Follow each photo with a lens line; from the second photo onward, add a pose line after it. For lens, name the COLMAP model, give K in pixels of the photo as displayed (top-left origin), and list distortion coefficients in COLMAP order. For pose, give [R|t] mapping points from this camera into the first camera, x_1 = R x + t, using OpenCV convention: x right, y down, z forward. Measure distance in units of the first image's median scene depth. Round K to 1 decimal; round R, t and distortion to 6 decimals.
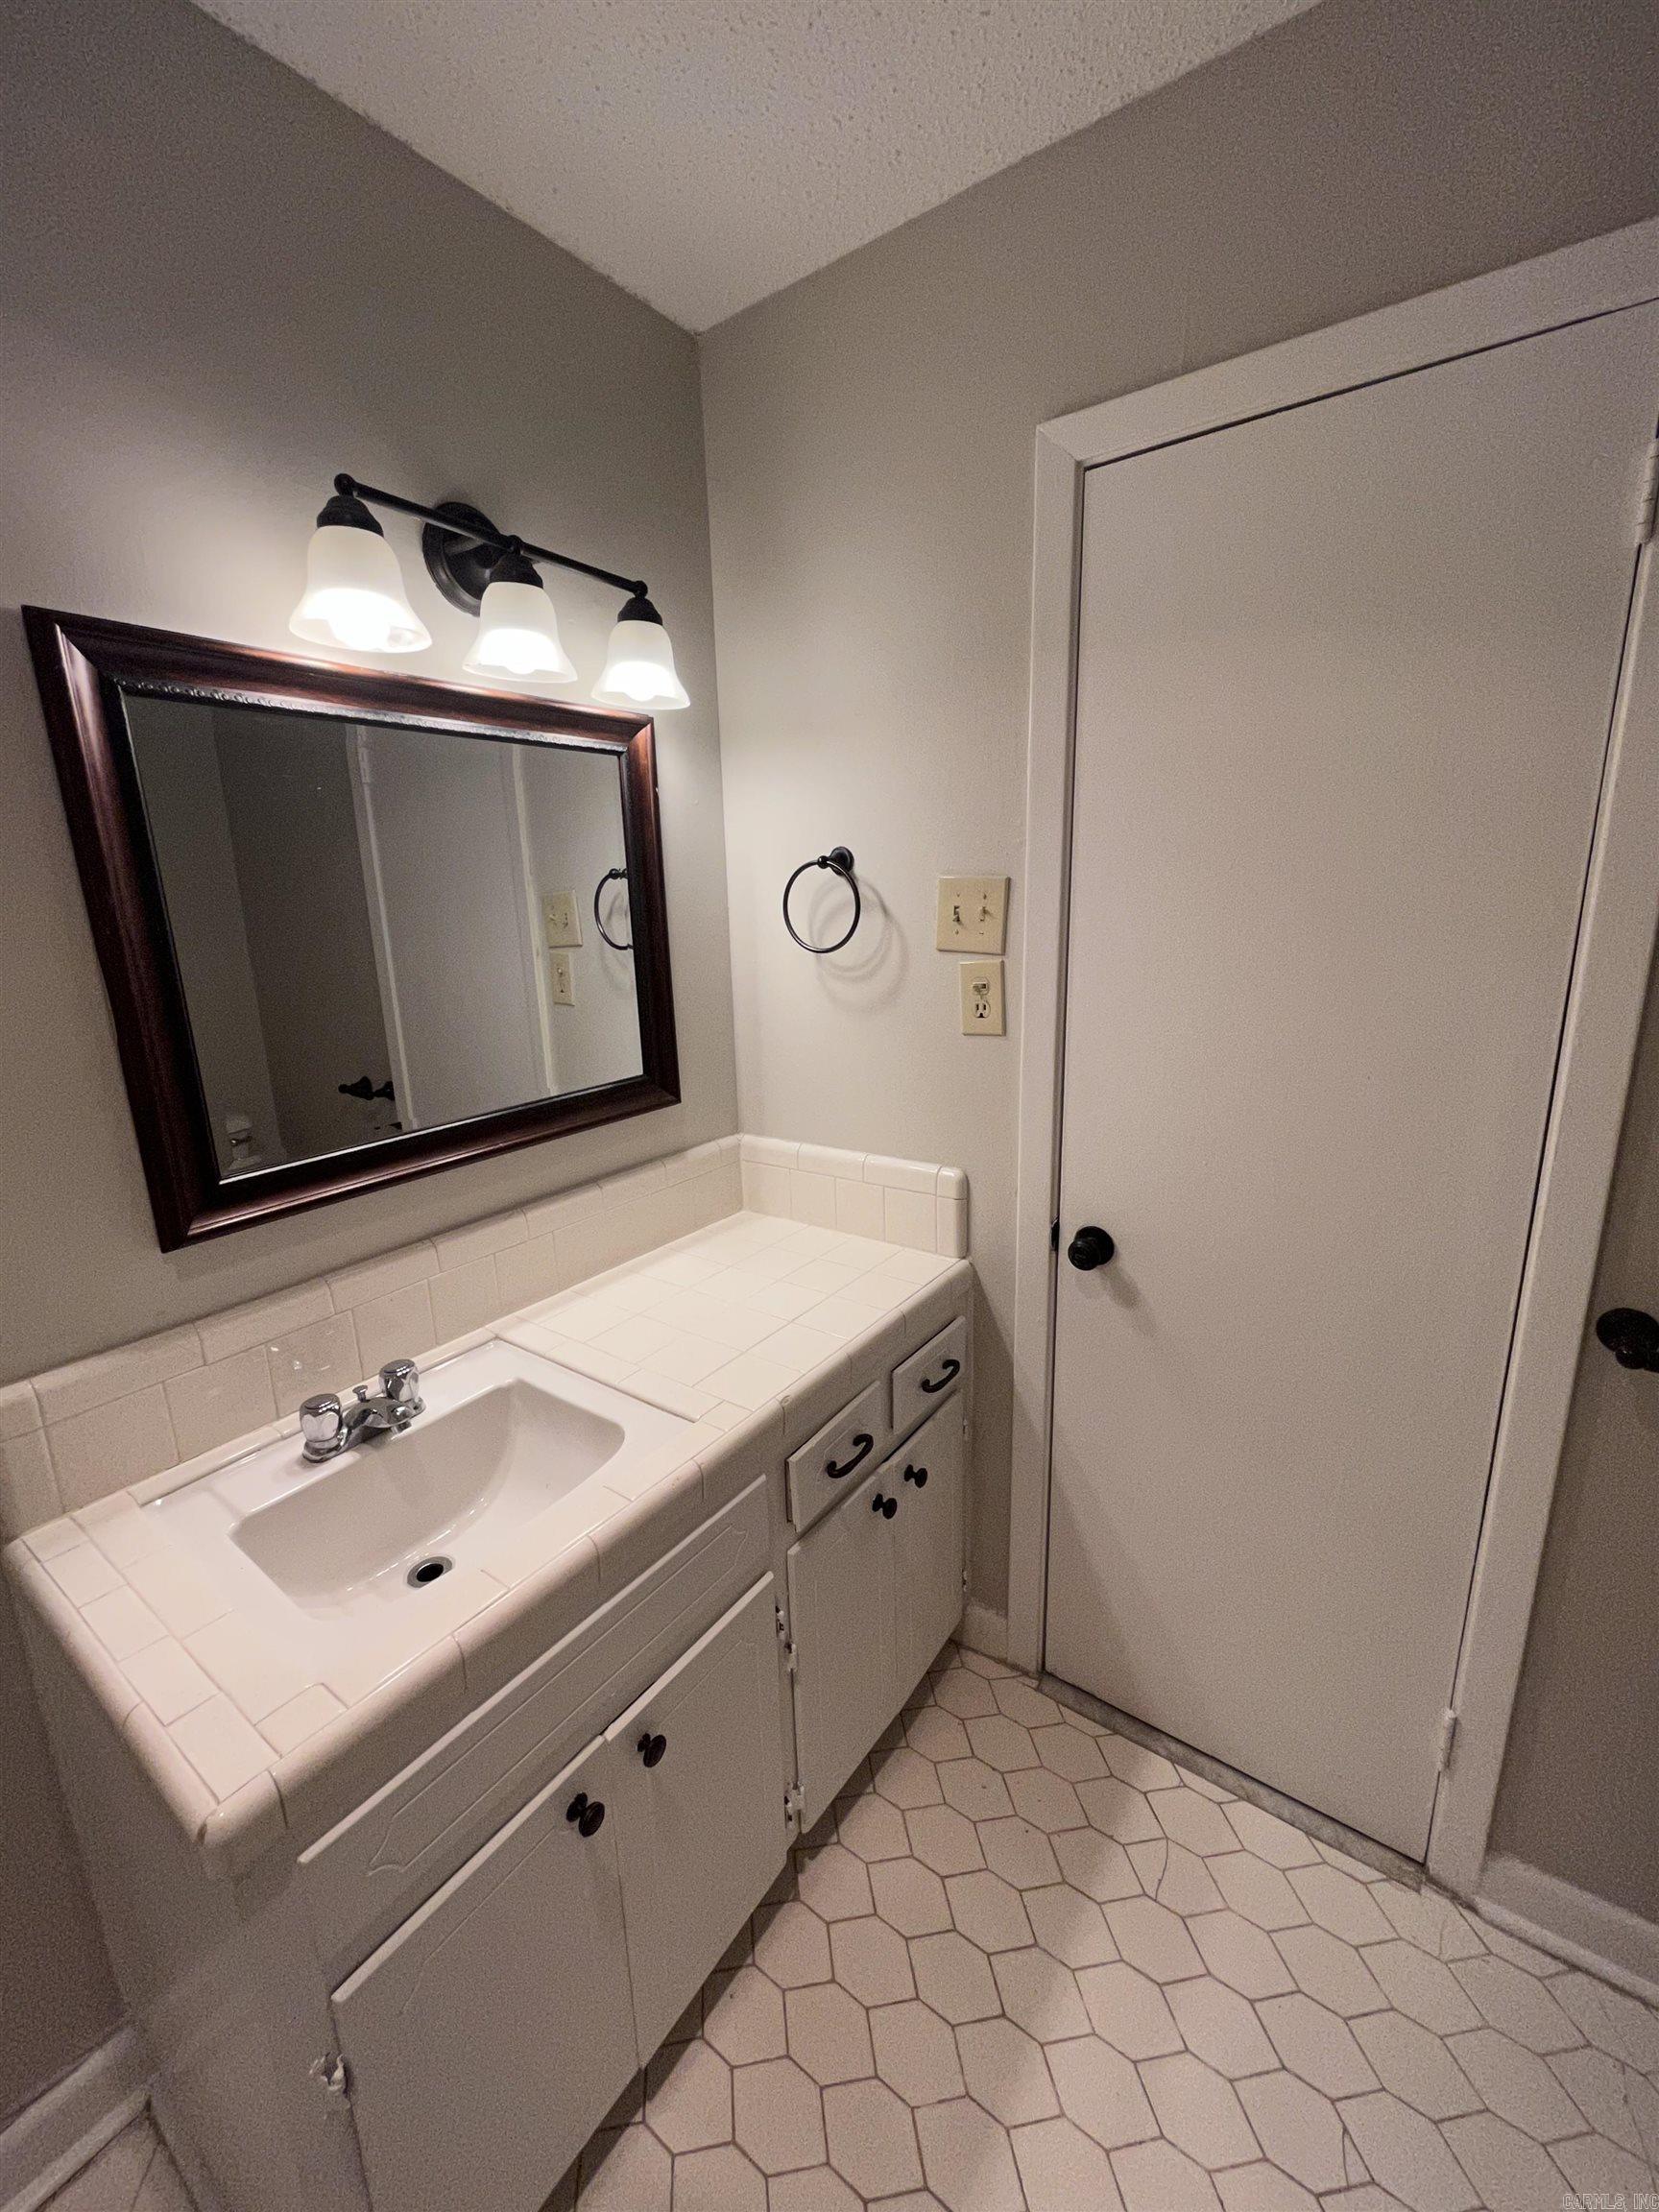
lens RADIAL K [[895.5, 0, 829.5], [0, 895.5, 1106.0], [0, 0, 1]] dist [-0.001950, 0.000089]
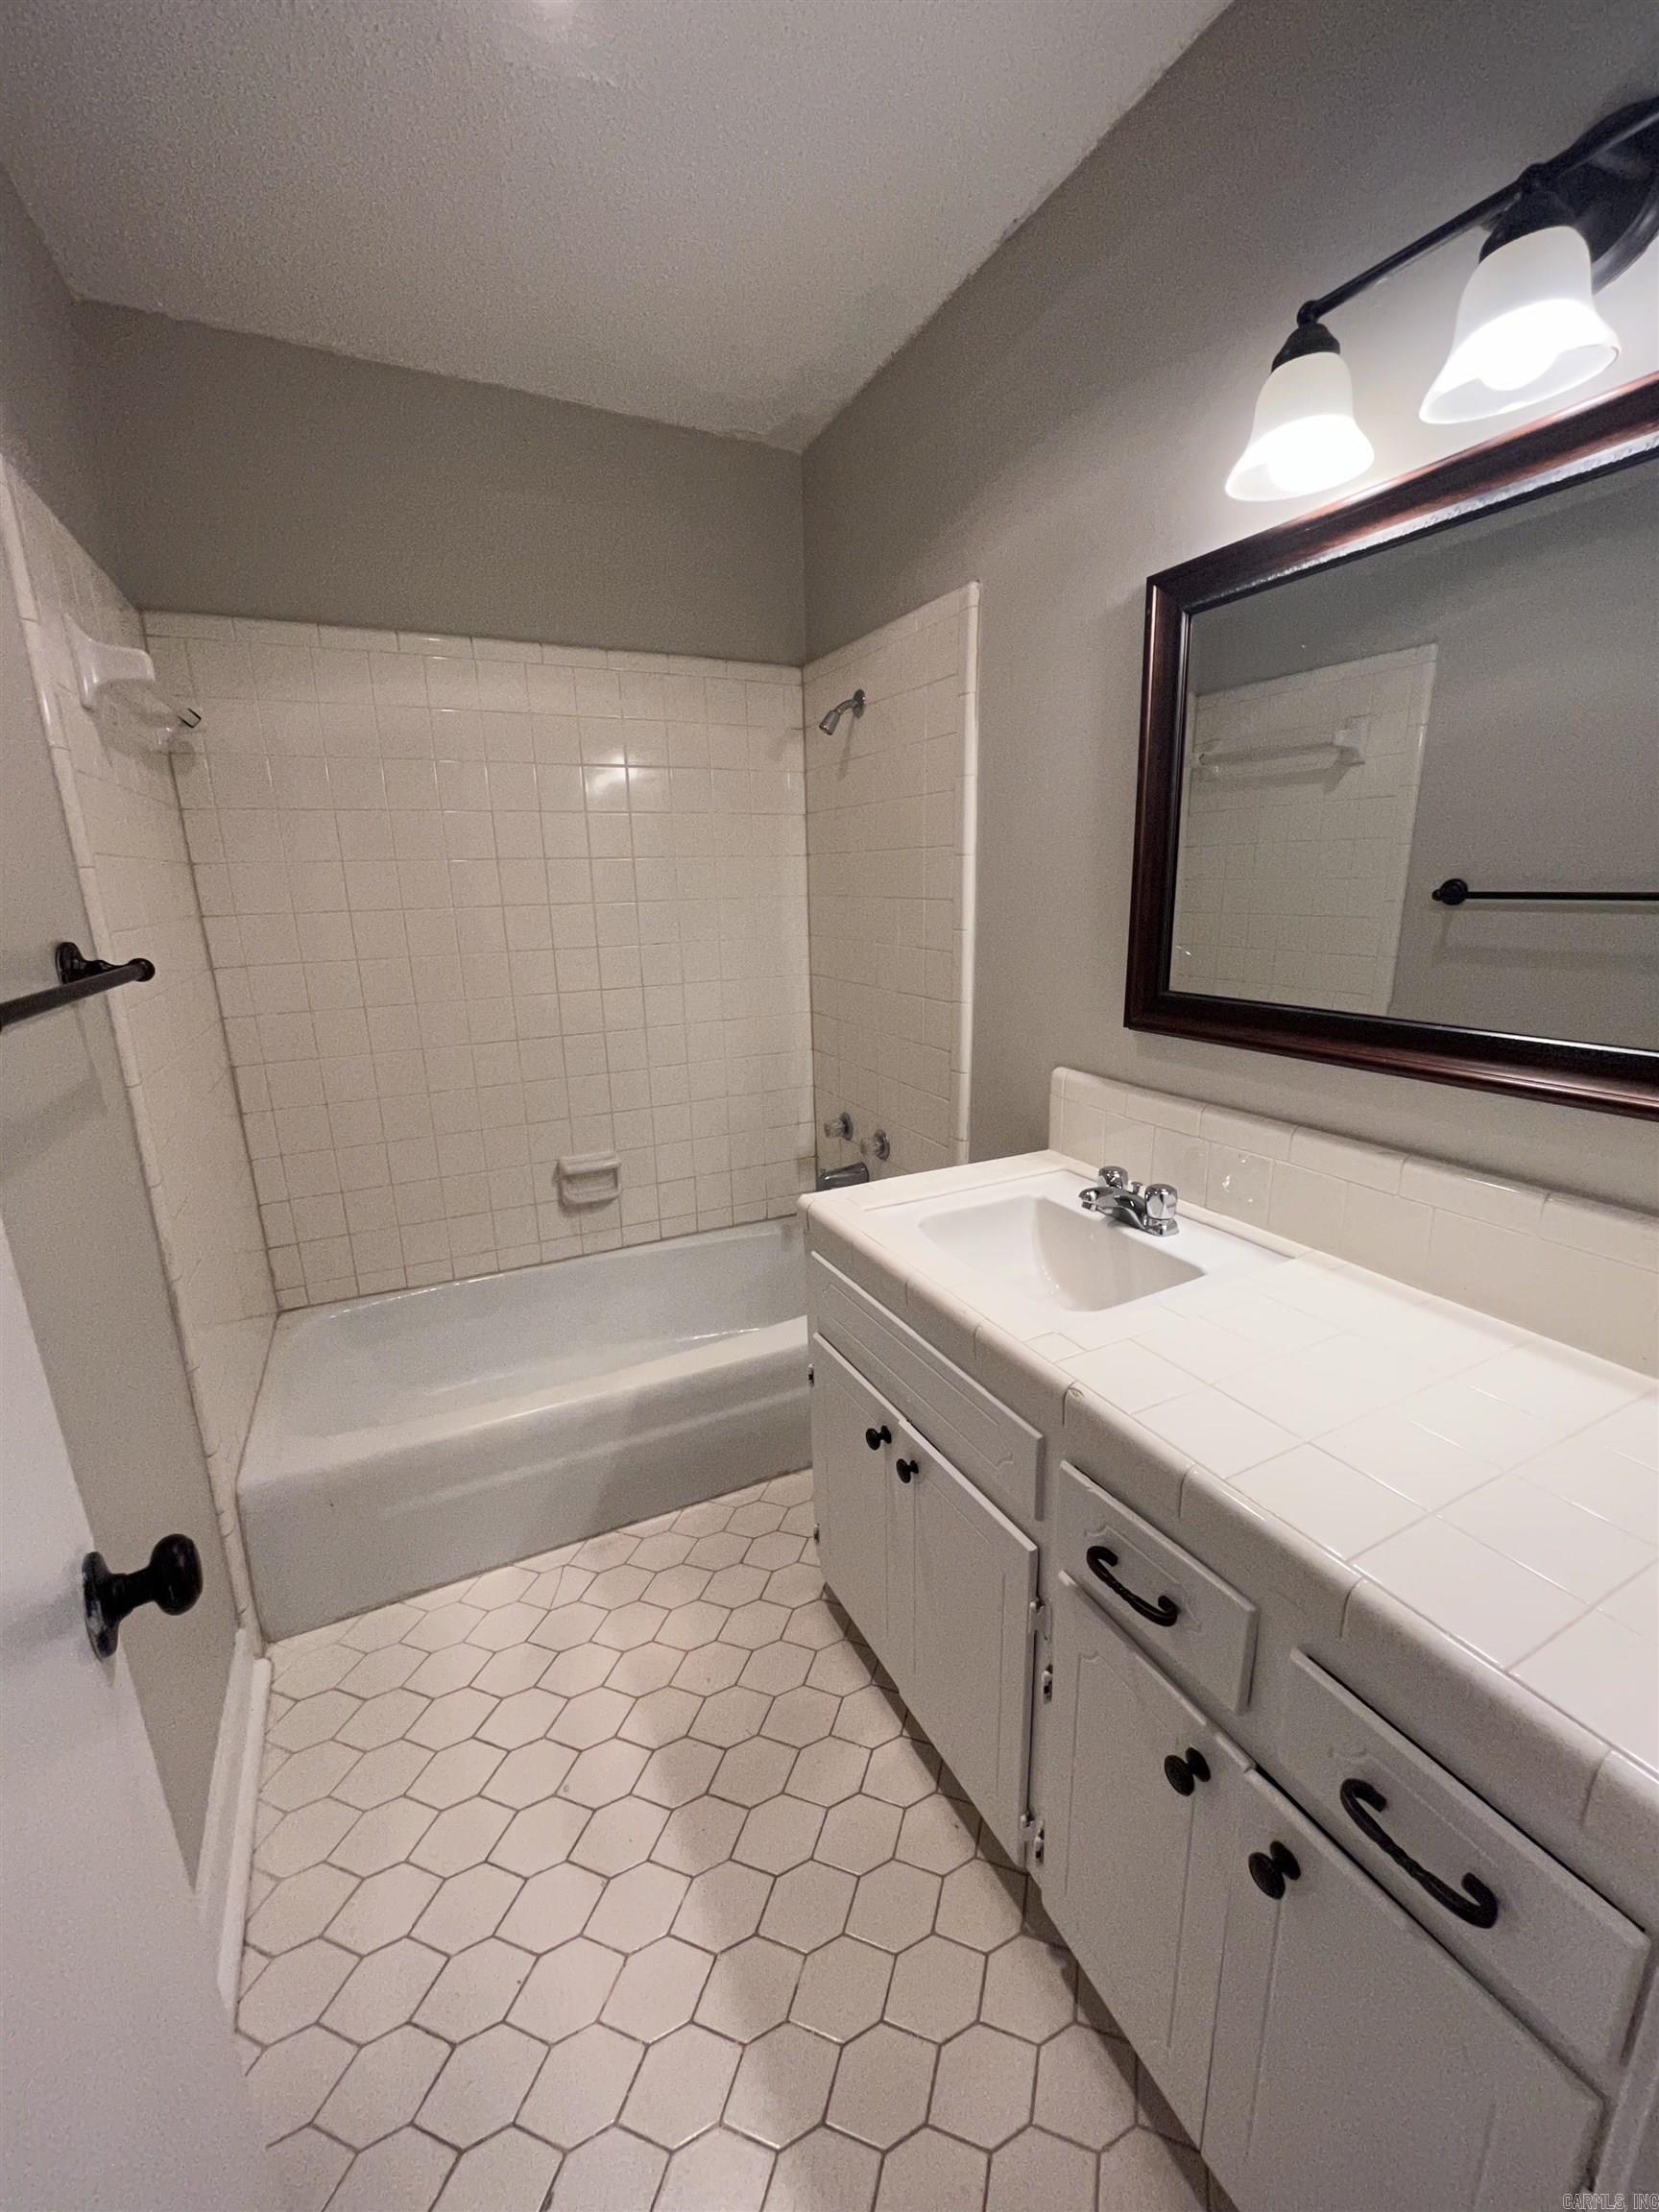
lens RADIAL K [[895.5, 0, 829.5], [0, 895.5, 1106.0], [0, 0, 1]] dist [-0.001950, 0.000089]
pose [[-0.464440, 0.260929, -0.846293, 0.629208], [-0.164925, 0.913409, 0.372133, -0.153338], [0.870112, 0.312408, -0.381190, 0.996938]]
